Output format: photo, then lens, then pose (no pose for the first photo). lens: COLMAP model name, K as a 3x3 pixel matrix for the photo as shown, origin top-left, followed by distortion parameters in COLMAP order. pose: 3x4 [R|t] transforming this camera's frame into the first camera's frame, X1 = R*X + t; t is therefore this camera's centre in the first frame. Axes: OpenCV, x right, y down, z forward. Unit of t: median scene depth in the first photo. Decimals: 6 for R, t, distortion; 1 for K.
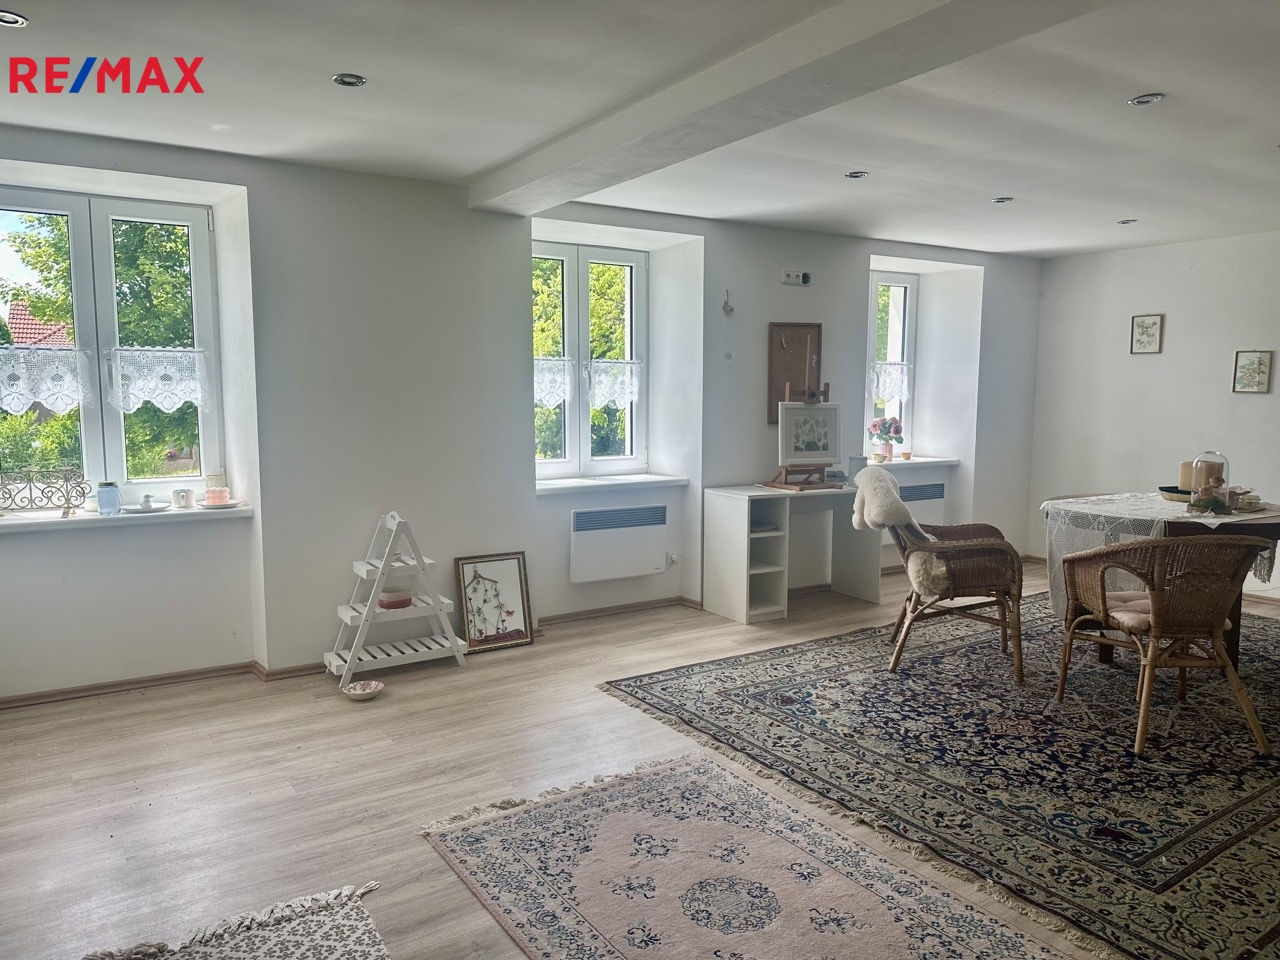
lens RADIAL K [[896.0, 0, 641.9], [0, 896.0, 484.7], [0, 0, 1]] dist [0.060570, -0.077114]
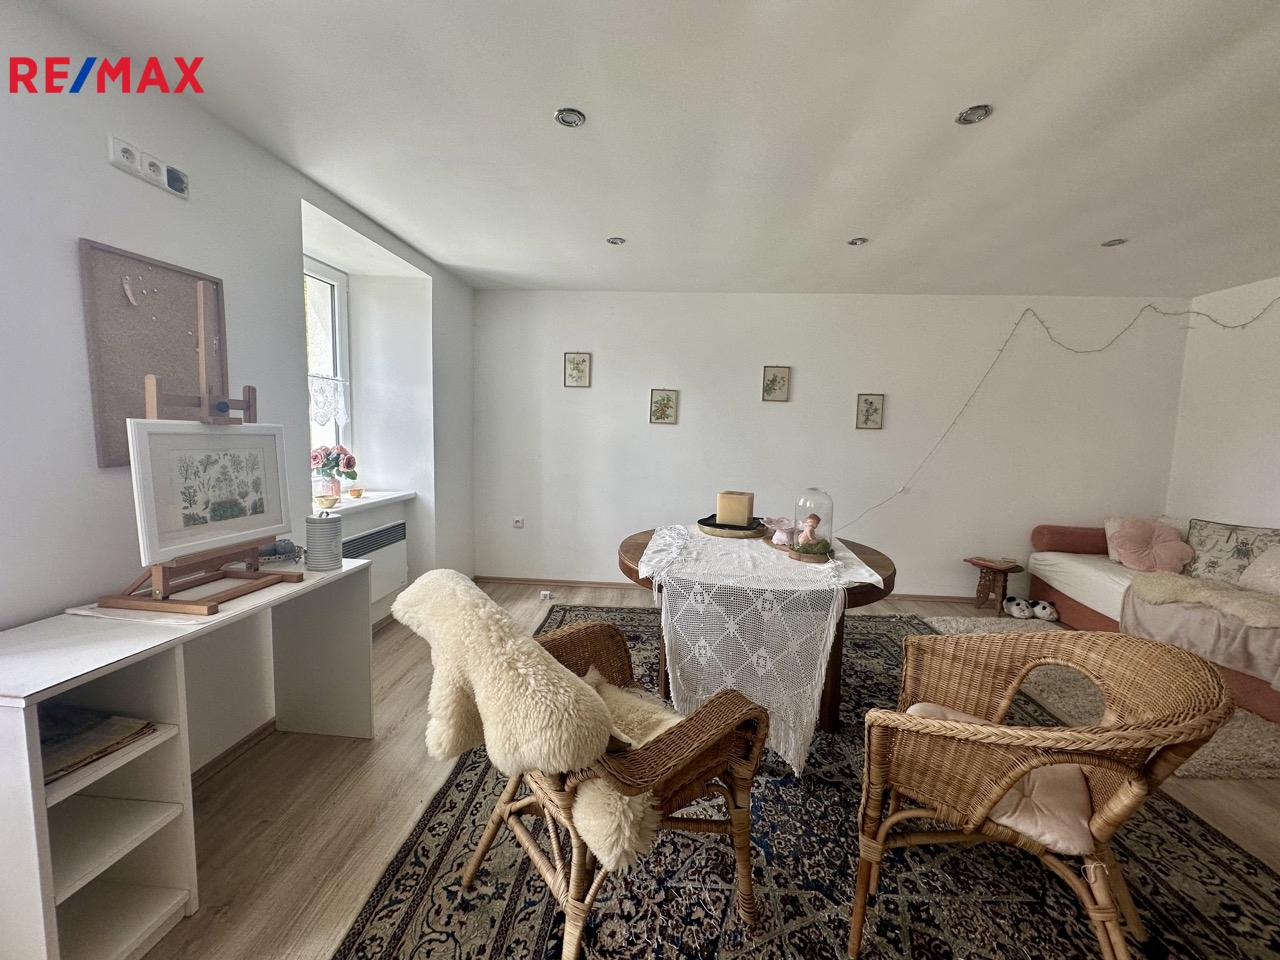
lens RADIAL K [[510.9, 0, 635.3], [0, 510.9, 479.3], [0, 0, 1]] dist [-0.002963, 0.000107]
pose [[0.605344, -0.065387, 0.793274, 0.129821], [0.060503, 0.997517, 0.036053, -0.071290], [-0.793661, 0.026171, 0.607796, 0.815784]]
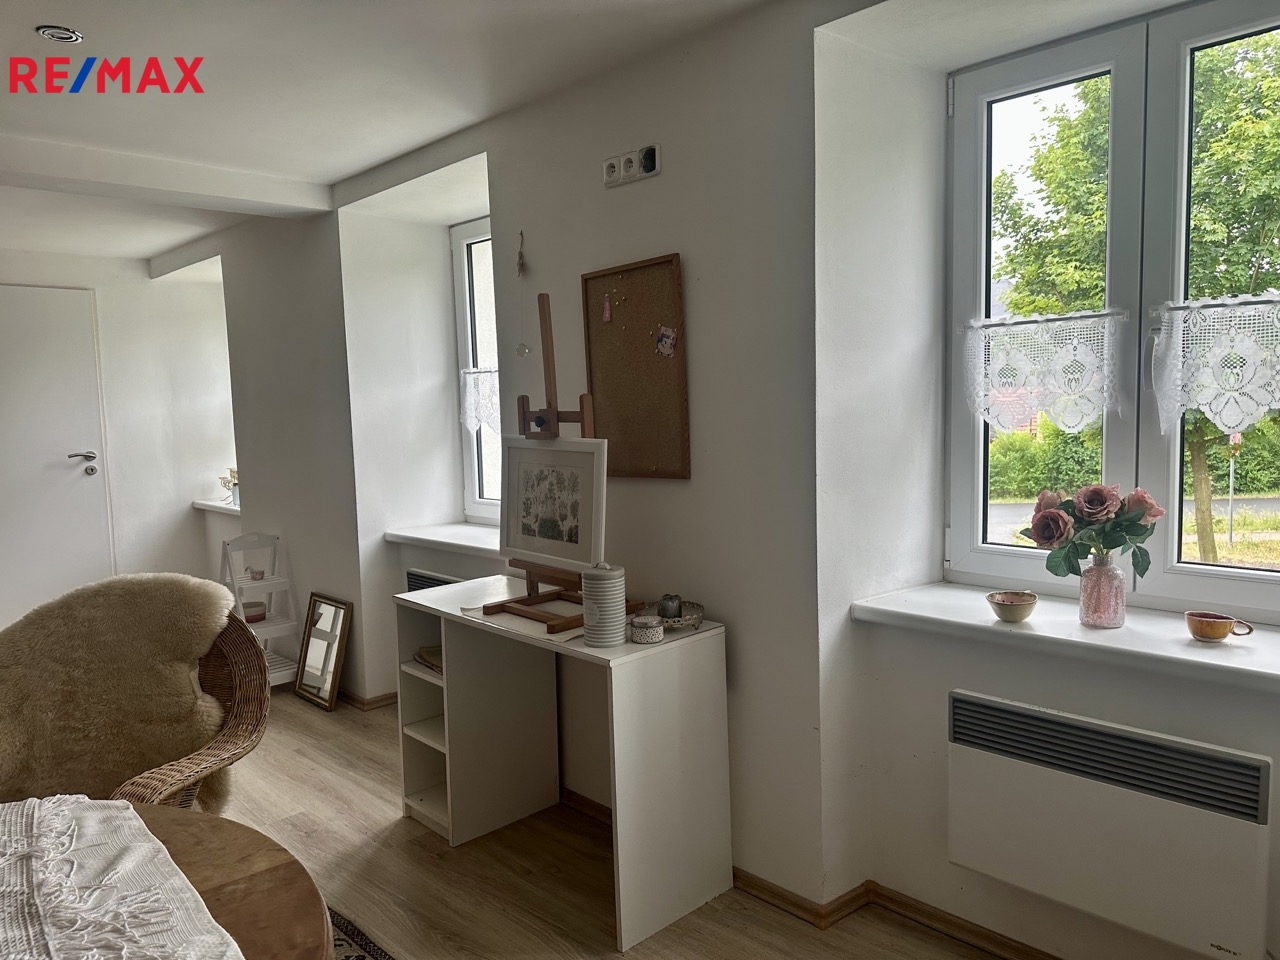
lens RADIAL K [[896.0, 0, 646.1], [0, 896.0, 467.8], [0, 0, 1]] dist [0.060570, -0.077114]
pose [[0.191667, 0.067512, -0.979135, 0.832309], [-0.062572, 0.996442, 0.056457, -0.132460], [0.979463, 0.050446, 0.195209, 1.206571]]
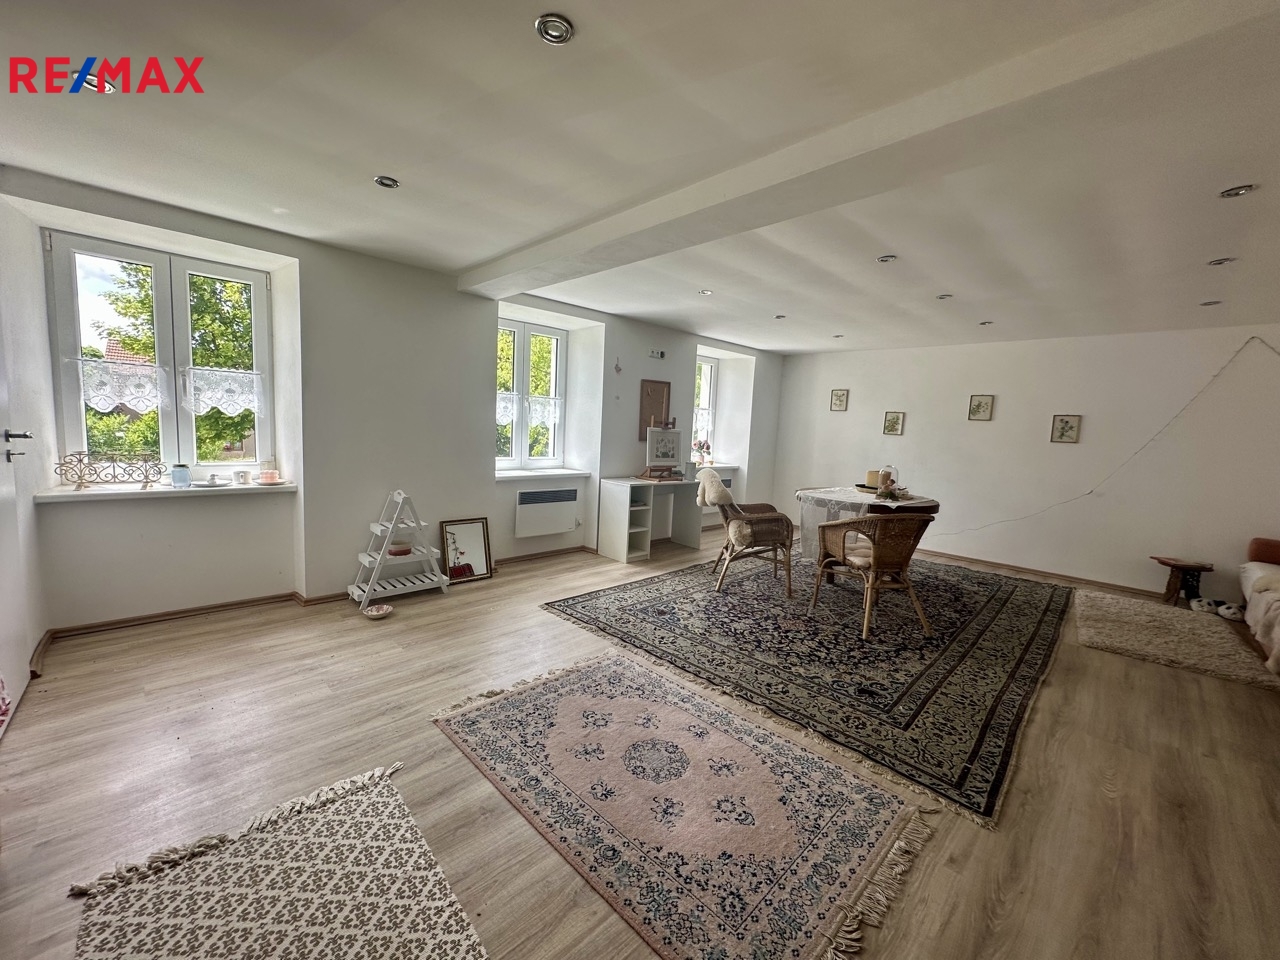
lens RADIAL K [[510.9, 0, 635.8], [0, 510.9, 479.4], [0, 0, 1]] dist [-0.002963, 0.000107]
pose [[0.980347, 0.024269, 0.195784, -0.060995], [-0.025543, 0.999666, 0.003985, -0.000512], [-0.195622, -0.008908, 0.980639, 0.102371]]
